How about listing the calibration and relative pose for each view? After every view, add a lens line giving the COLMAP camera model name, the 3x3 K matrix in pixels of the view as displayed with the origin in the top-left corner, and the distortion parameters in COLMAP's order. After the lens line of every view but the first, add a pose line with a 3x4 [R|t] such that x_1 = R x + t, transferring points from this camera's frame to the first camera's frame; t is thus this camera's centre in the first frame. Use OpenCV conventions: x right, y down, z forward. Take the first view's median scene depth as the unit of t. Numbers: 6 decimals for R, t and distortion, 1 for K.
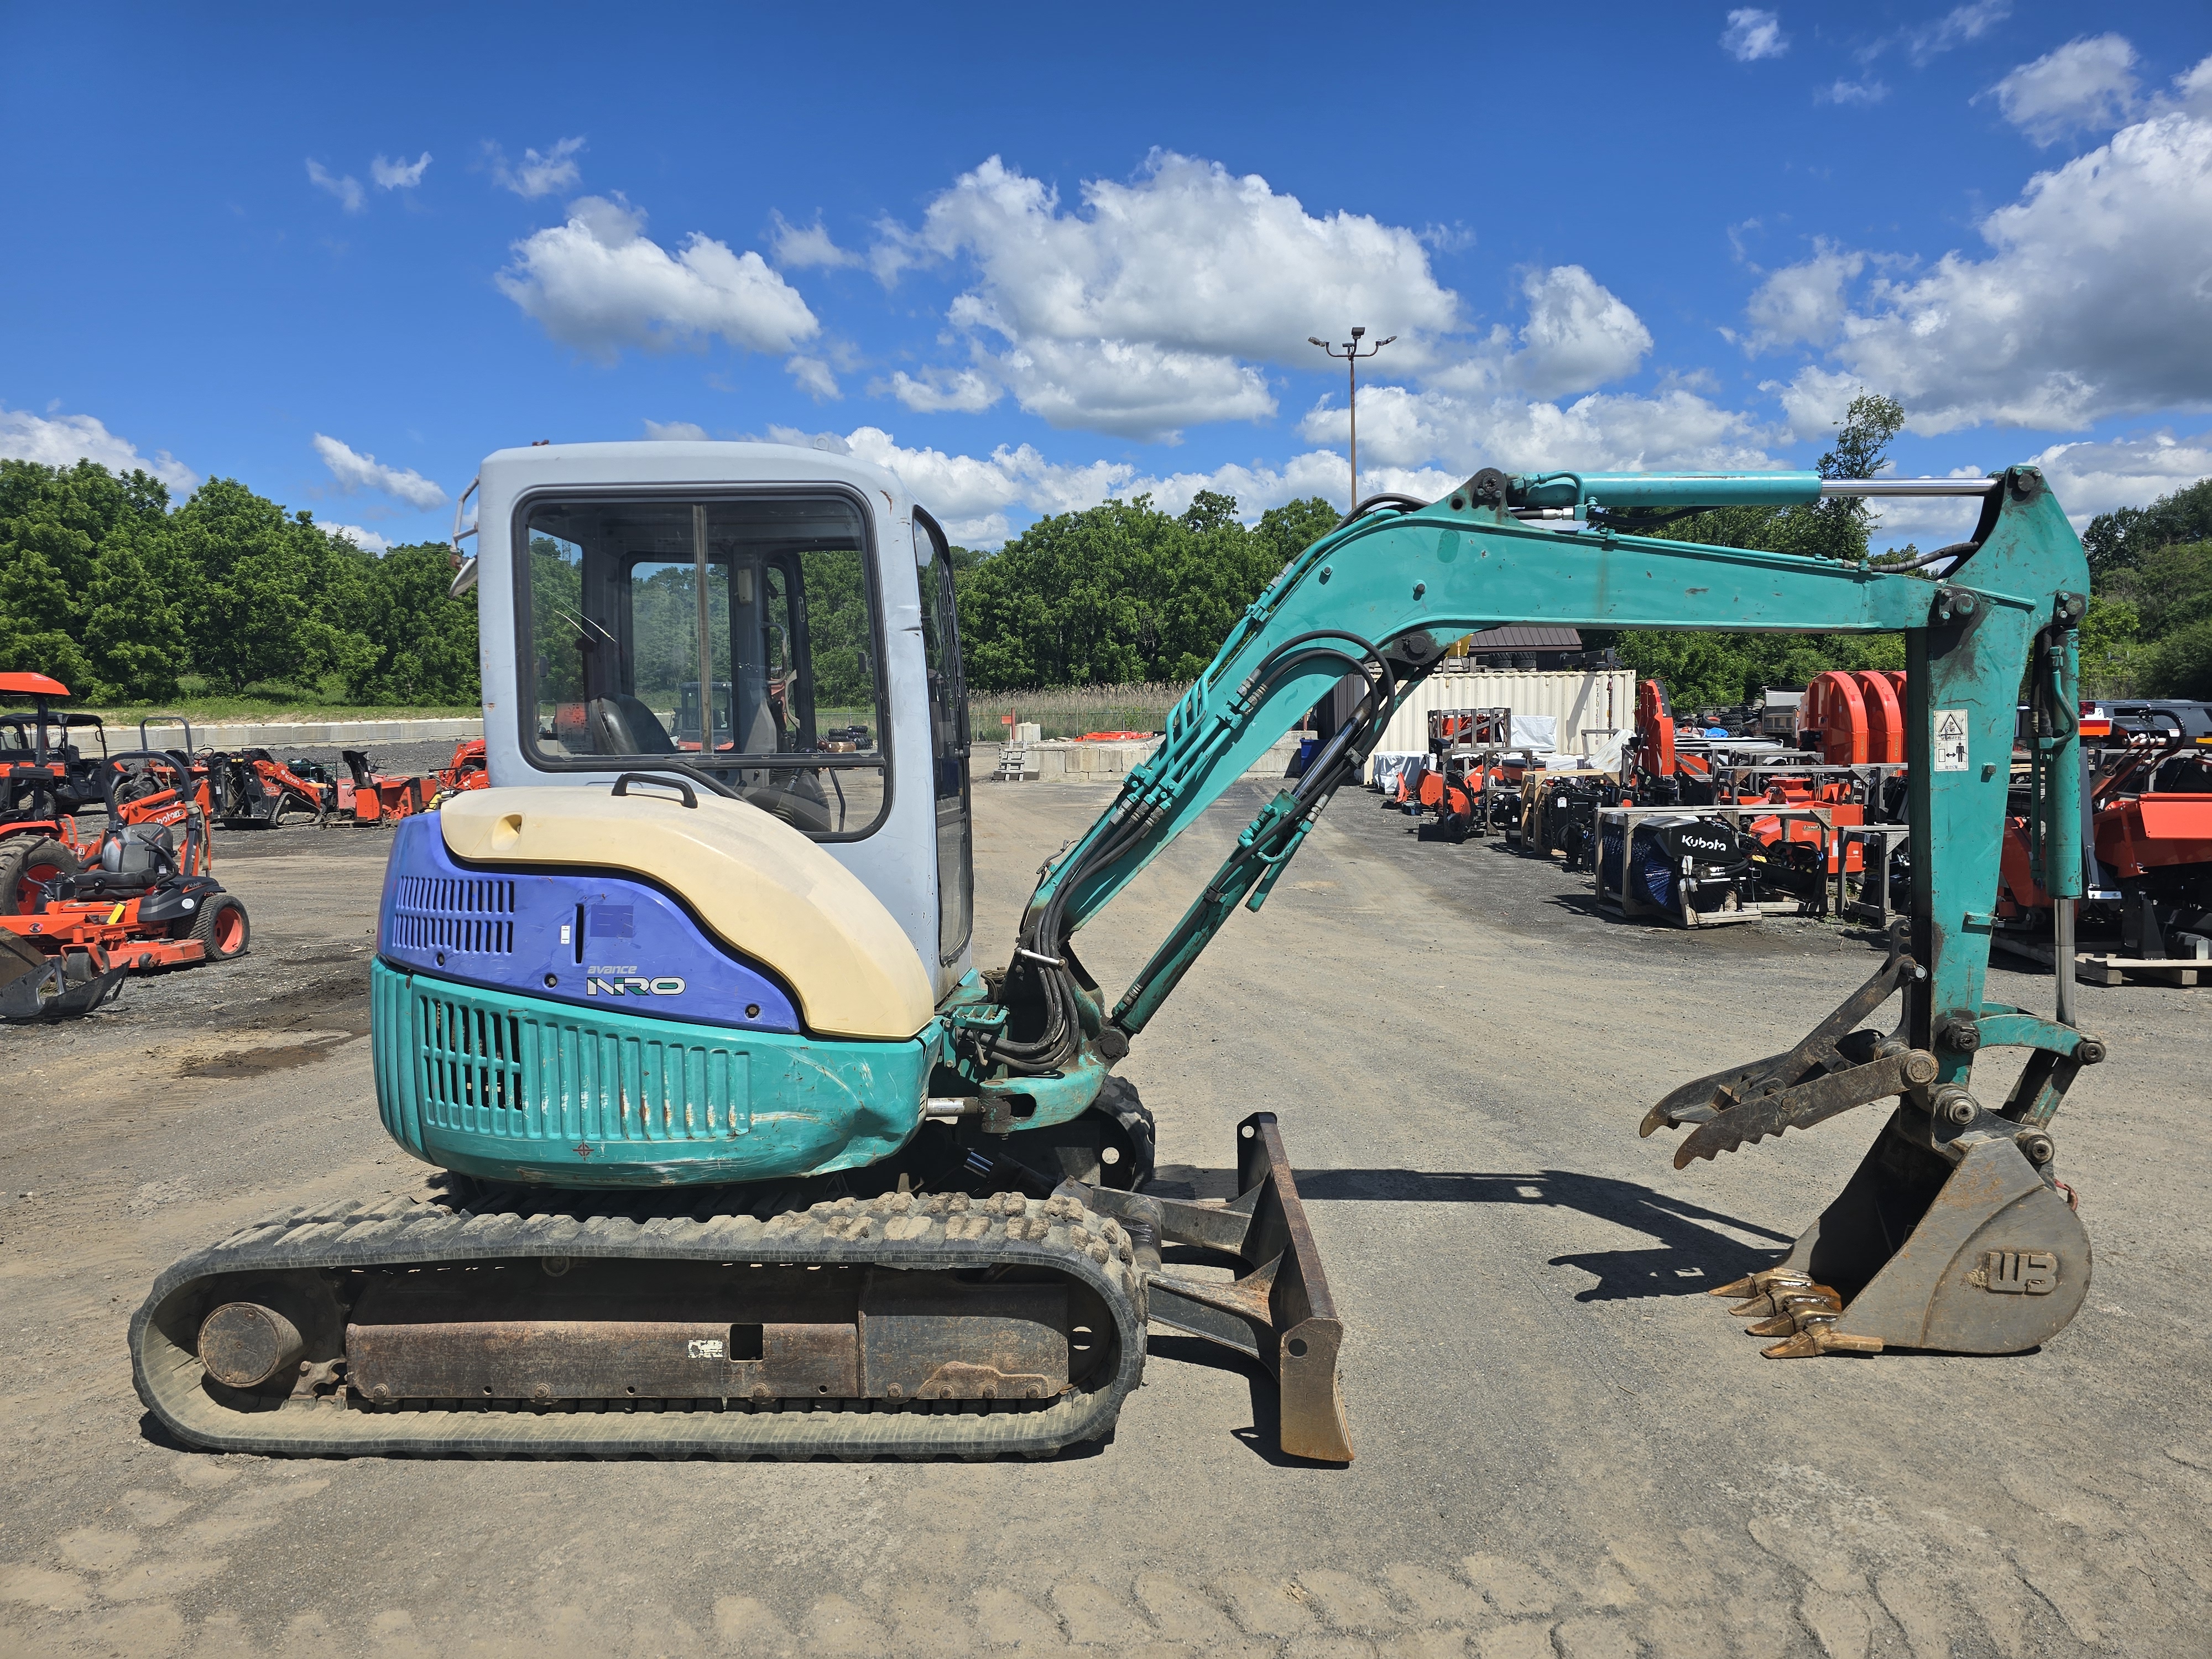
lens RADIAL K [[1470.5, 0, 1096.0], [0, 1470.5, 834.2], [0, 0, 1]] dist [0.063512, -0.059518]
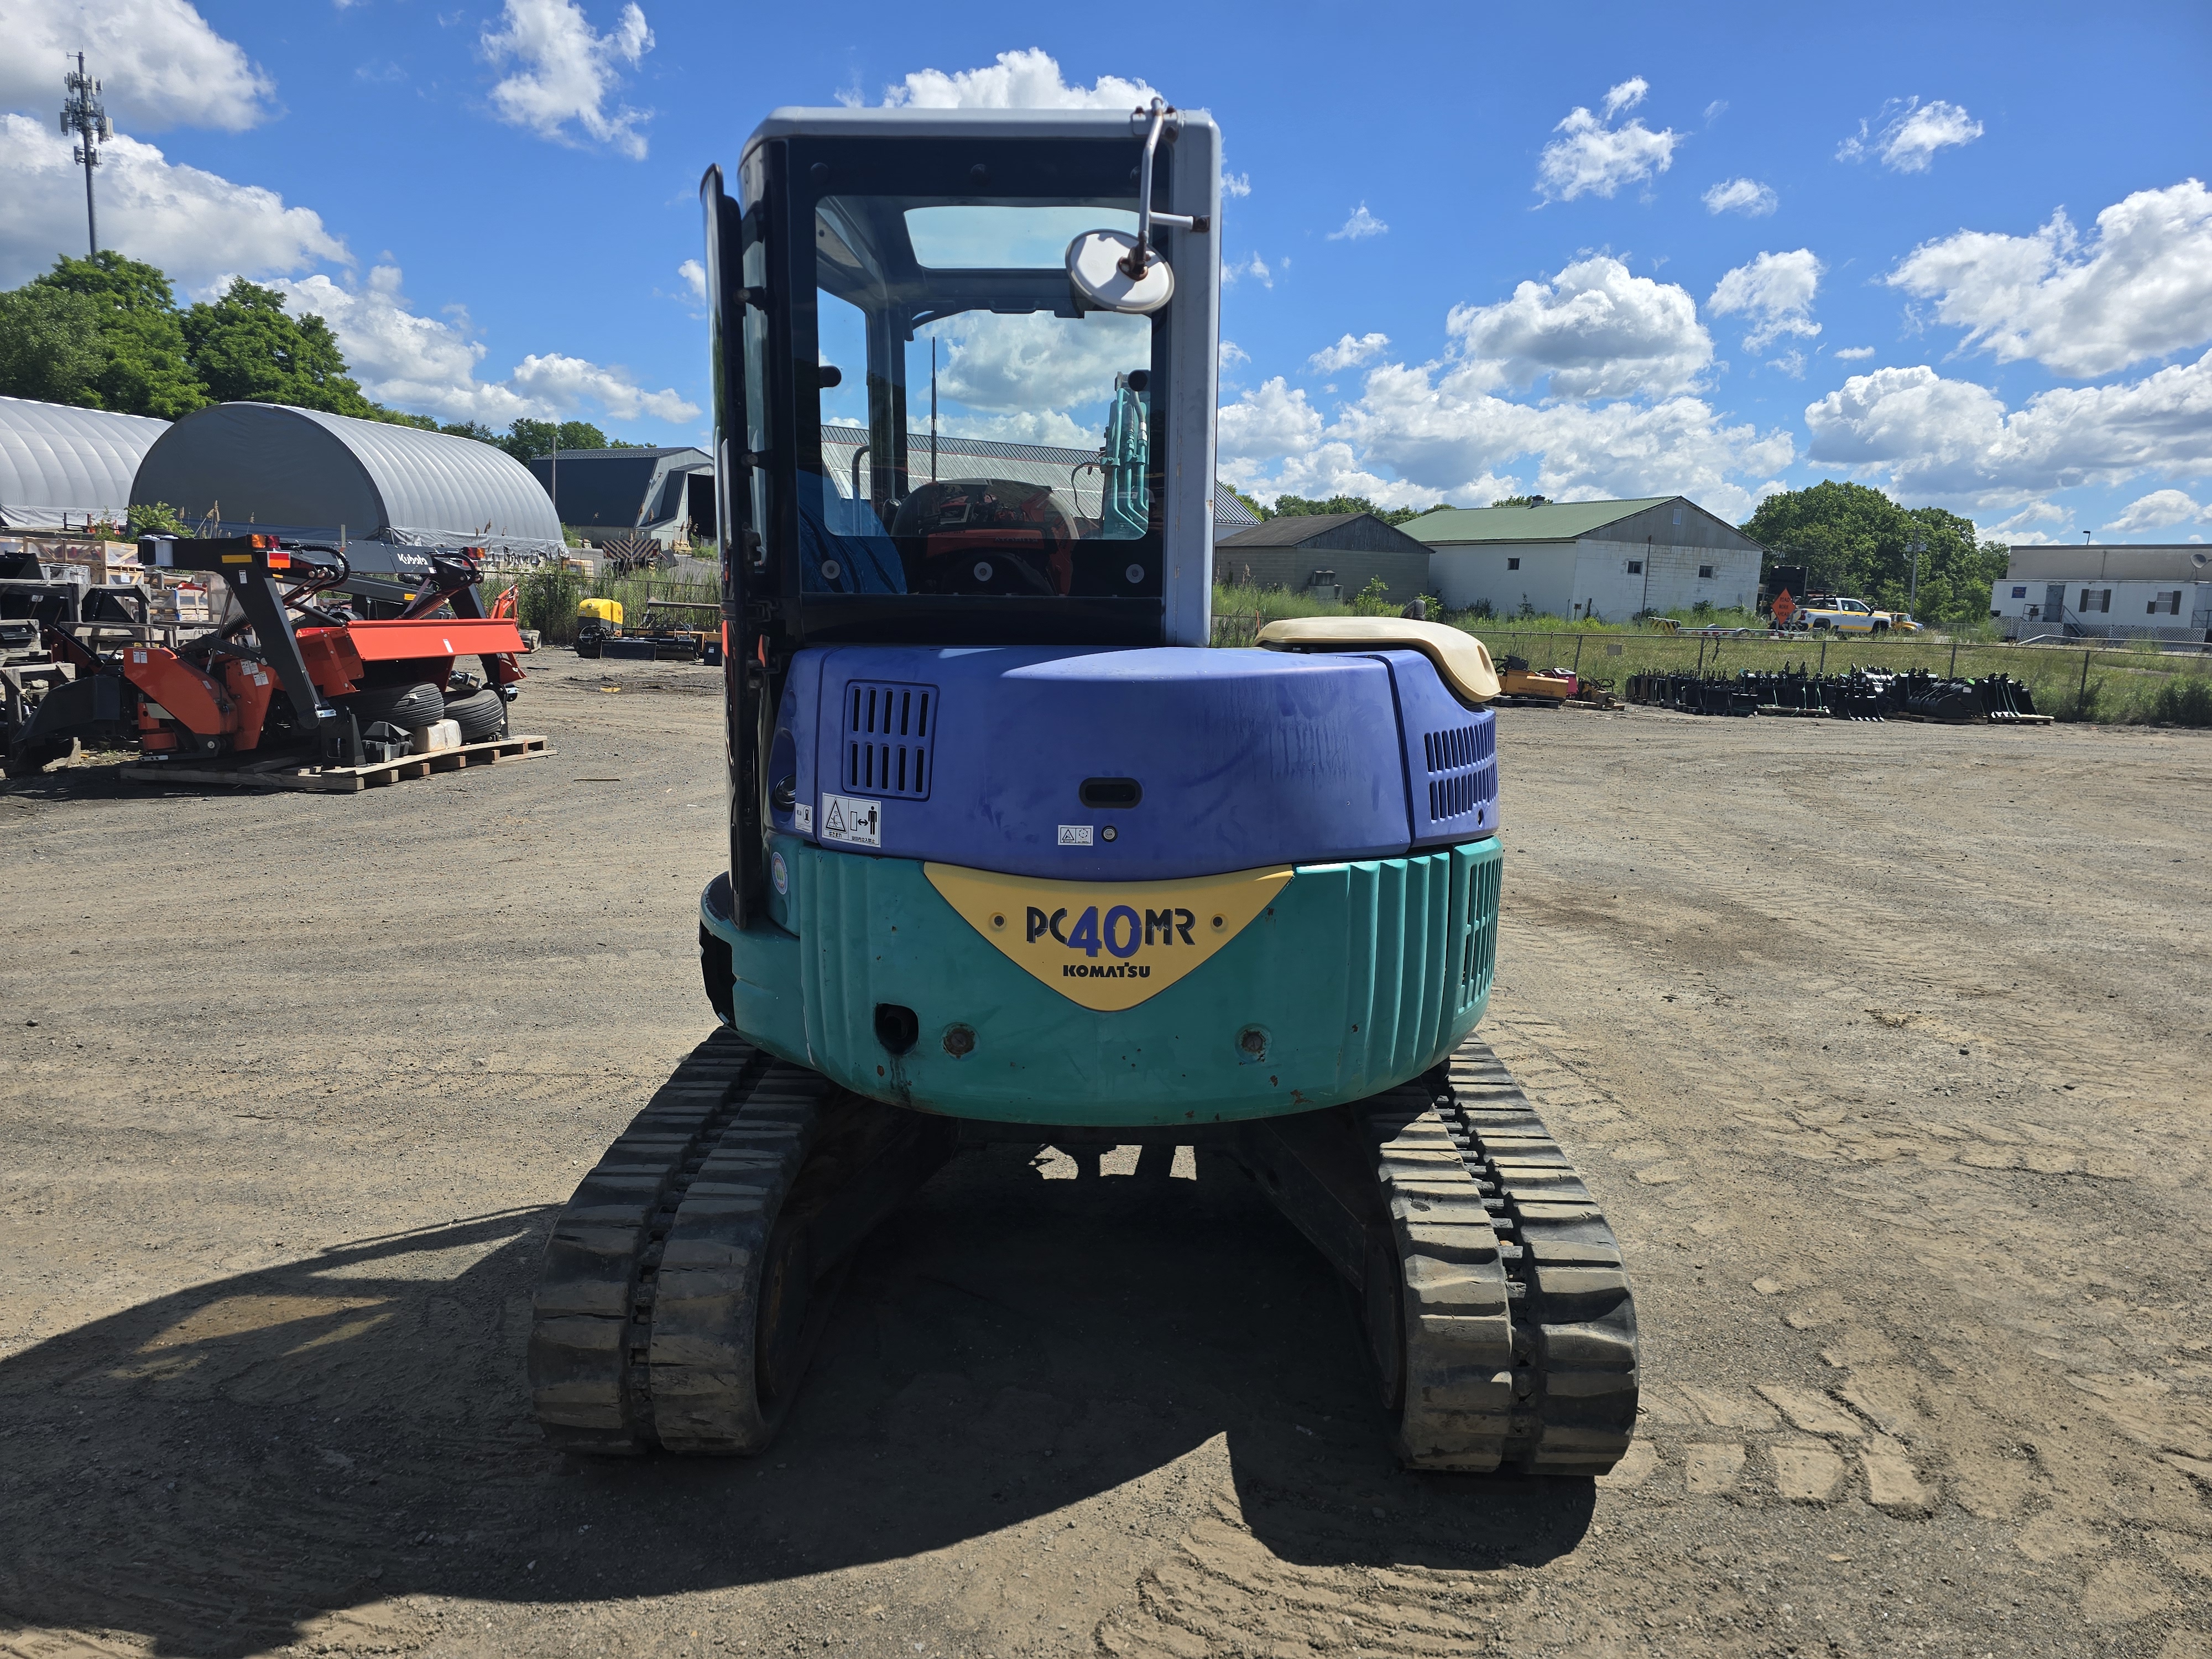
lens RADIAL K [[1494.4, 0, 1073.1], [0, 1494.4, 874.5], [0, 0, 1]] dist [0.055152, -0.040616]
pose [[-0.005771, -0.182129, 0.983258, -1.150195], [0.049741, 0.982005, 0.182188, -0.048369], [-0.998745, 0.049960, 0.003392, 1.087004]]
